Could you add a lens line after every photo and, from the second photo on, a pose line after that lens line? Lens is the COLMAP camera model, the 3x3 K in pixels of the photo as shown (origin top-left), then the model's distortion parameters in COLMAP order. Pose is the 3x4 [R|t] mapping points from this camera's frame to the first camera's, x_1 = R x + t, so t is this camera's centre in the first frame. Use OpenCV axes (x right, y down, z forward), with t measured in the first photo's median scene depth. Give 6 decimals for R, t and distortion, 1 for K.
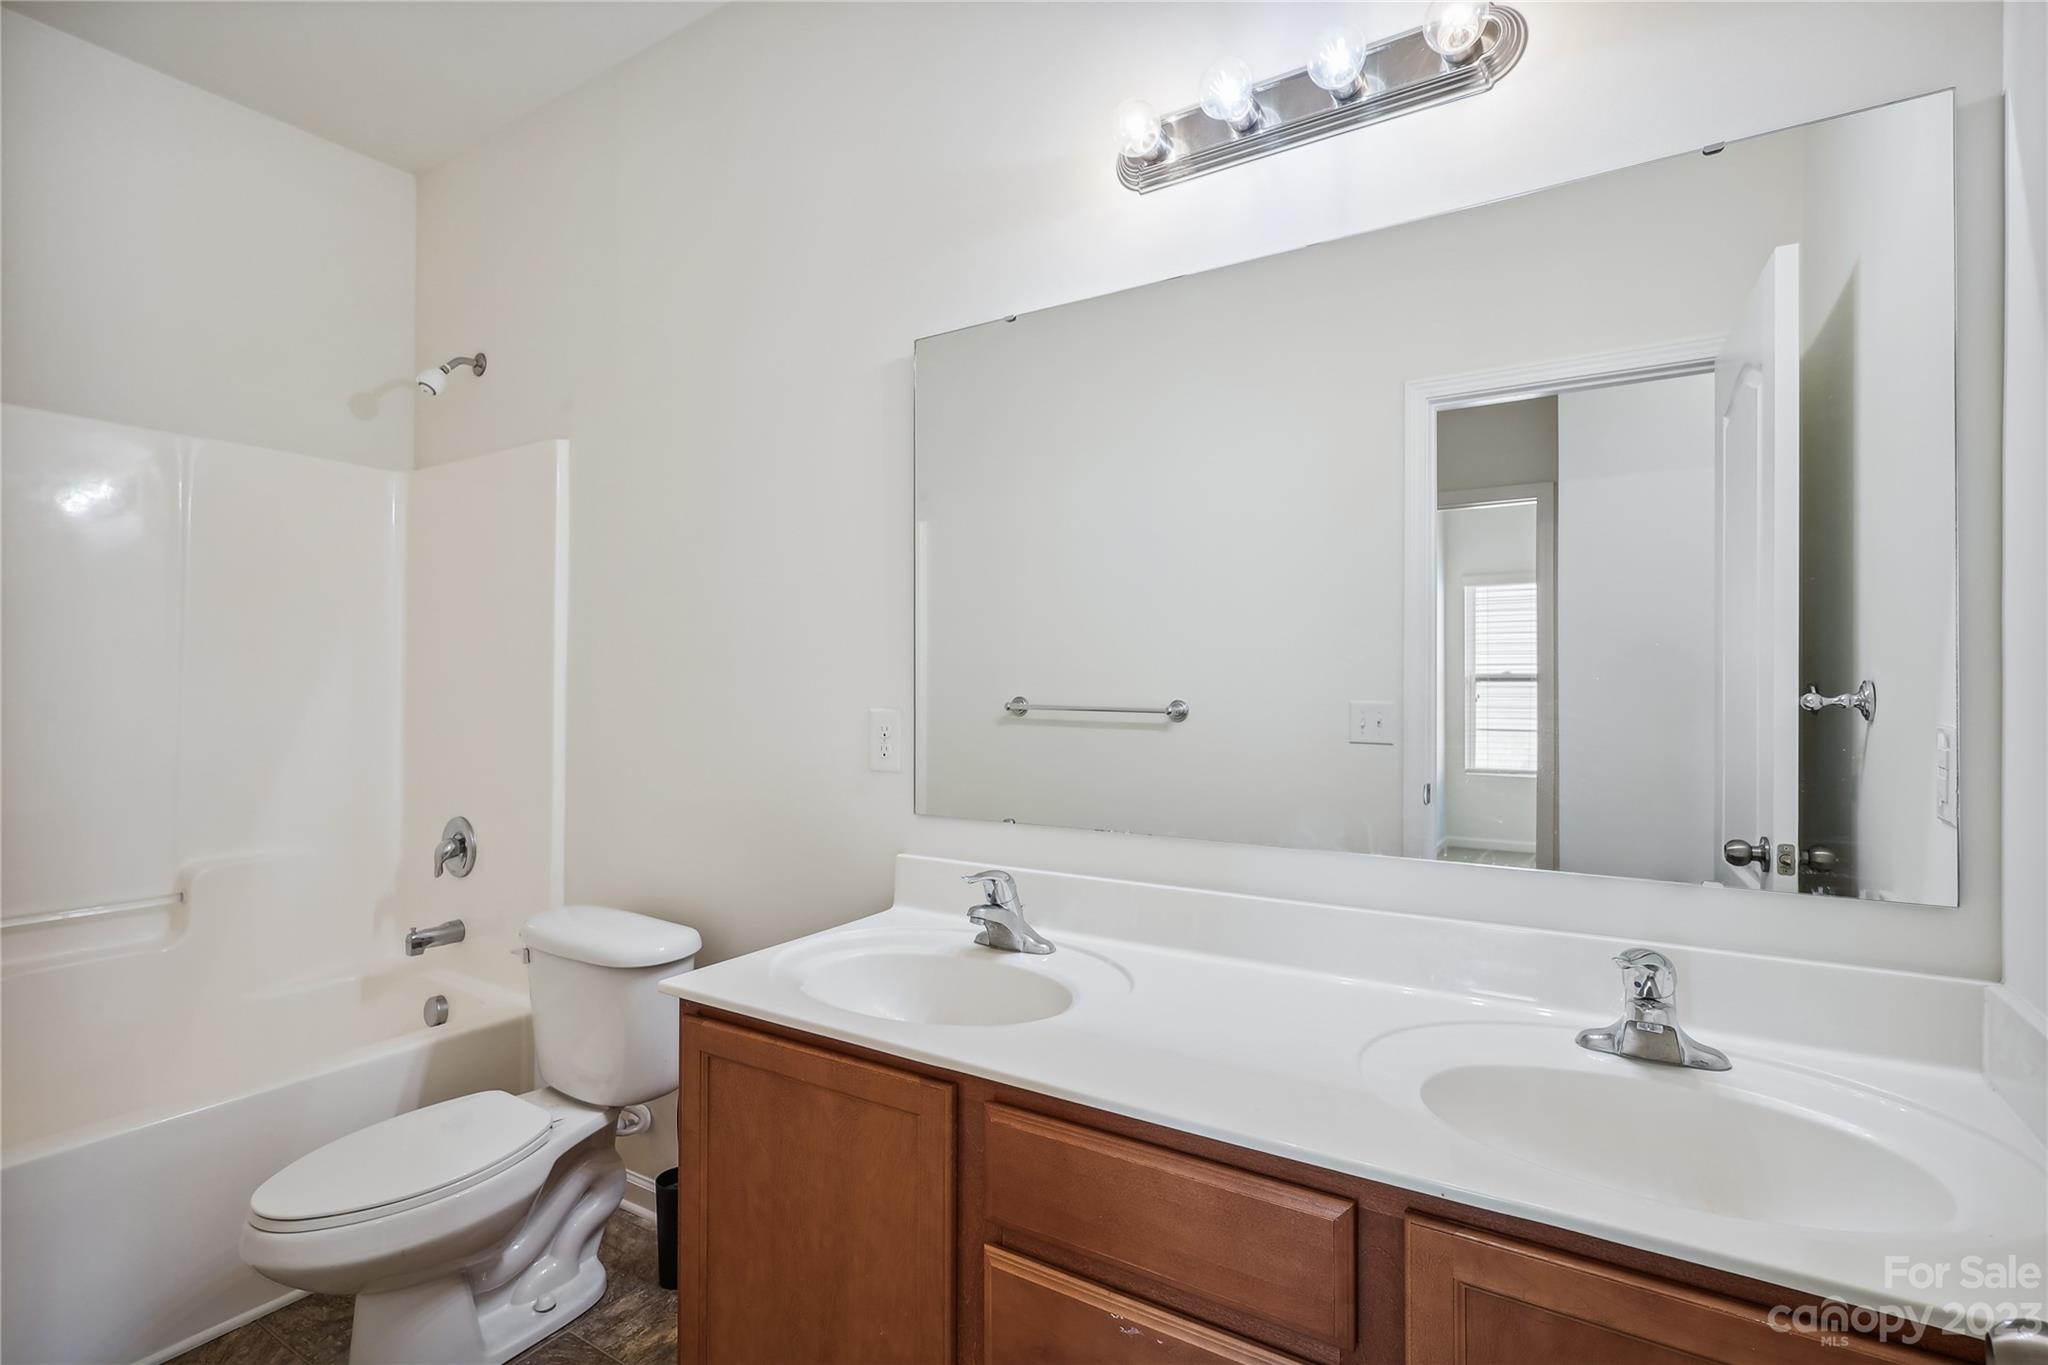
lens RADIAL K [[982.6, 0, 1035.8], [0, 982.6, 686.5], [0, 0, 1]] dist [0.000737, -0.000189]
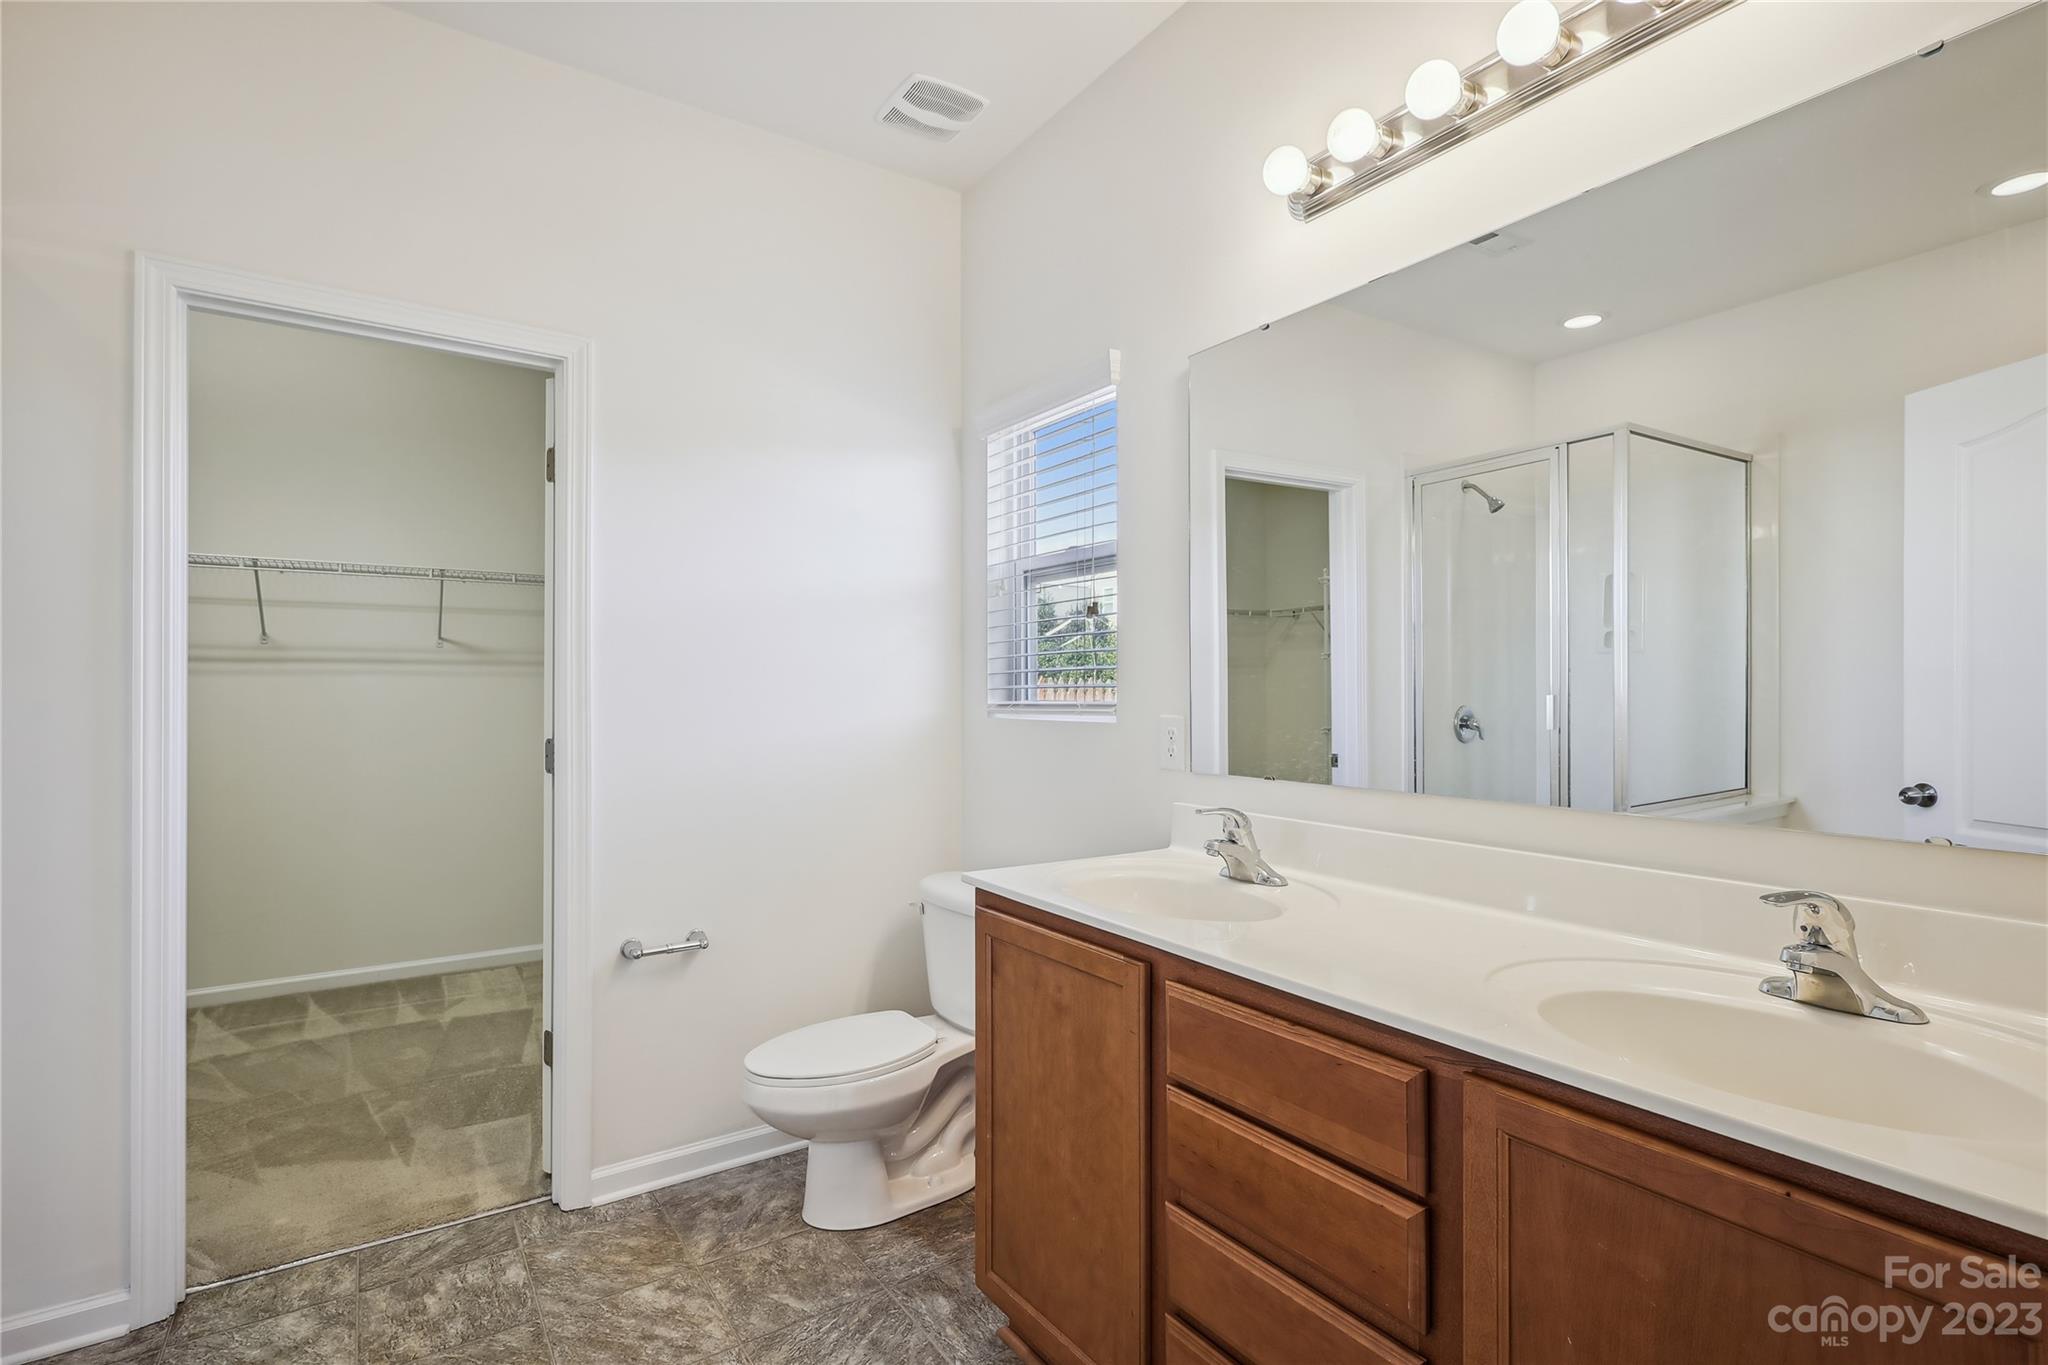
lens RADIAL K [[982.6, 0, 1020.7], [0, 982.6, 683.2], [0, 0, 1]] dist [0.000737, -0.000189]
pose [[0.926625, -0.005501, -0.375946, 0.231741], [0.012217, 0.999805, 0.015484, 0.024319], [0.375788, -0.018941, 0.926512, -0.219817]]
